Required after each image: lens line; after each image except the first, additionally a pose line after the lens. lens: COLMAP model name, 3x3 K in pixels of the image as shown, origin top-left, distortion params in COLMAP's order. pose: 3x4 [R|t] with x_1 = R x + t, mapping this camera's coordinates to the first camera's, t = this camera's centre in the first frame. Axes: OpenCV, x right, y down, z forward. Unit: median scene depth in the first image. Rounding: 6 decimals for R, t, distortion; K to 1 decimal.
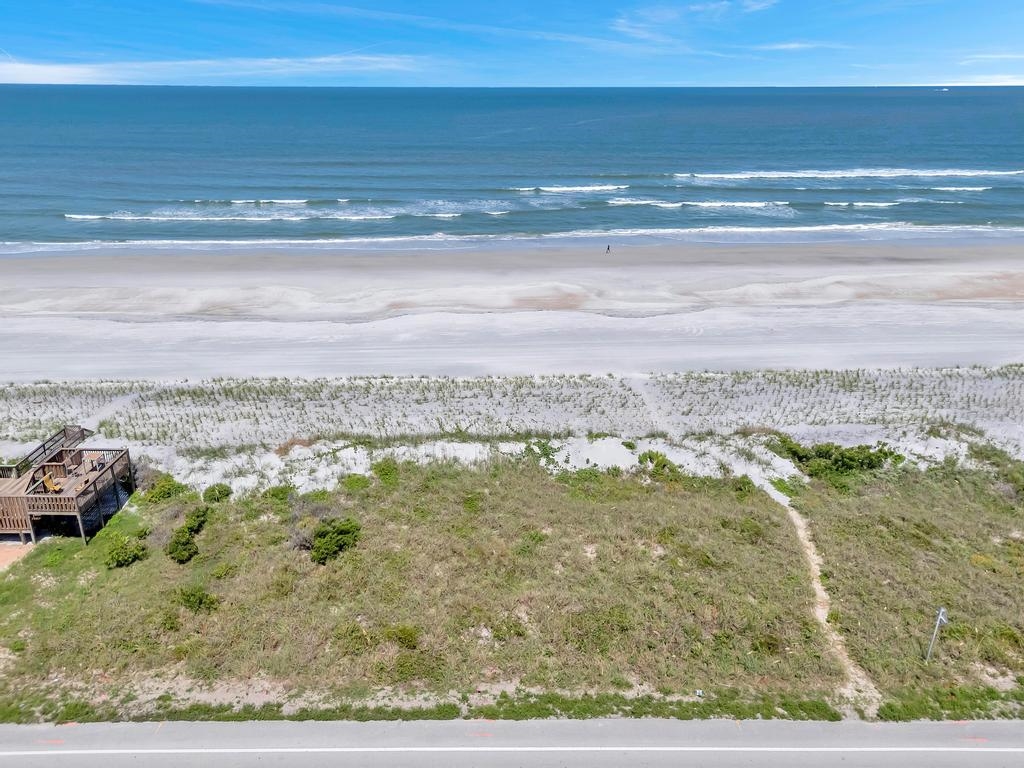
lens RADIAL K [[768.2, 0, 503.3], [0, 768.2, 364.5], [0, 0, 1]] dist [0.065405, -0.061639]
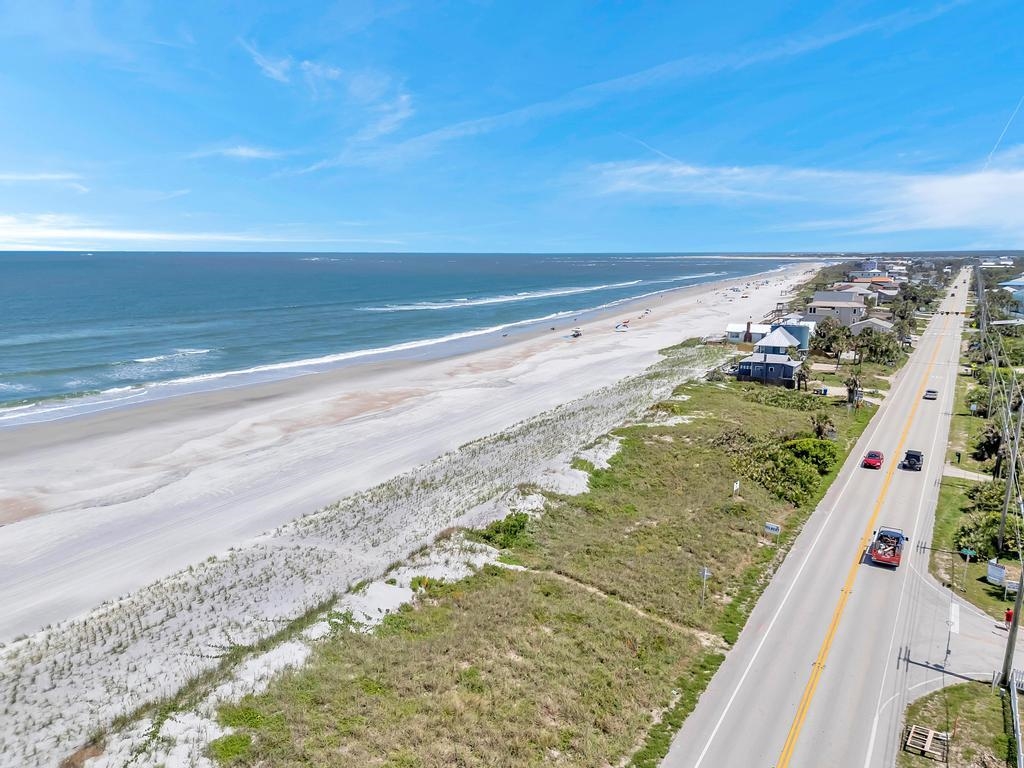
lens RADIAL K [[768.2, 0, 503.3], [0, 768.2, 364.5], [0, 0, 1]] dist [0.065405, -0.061639]
pose [[0.525770, -0.132106, 0.840306, -0.687269], [0.294251, 0.955125, -0.033952, -0.111195], [-0.798112, 0.265112, 0.541048, 0.269088]]
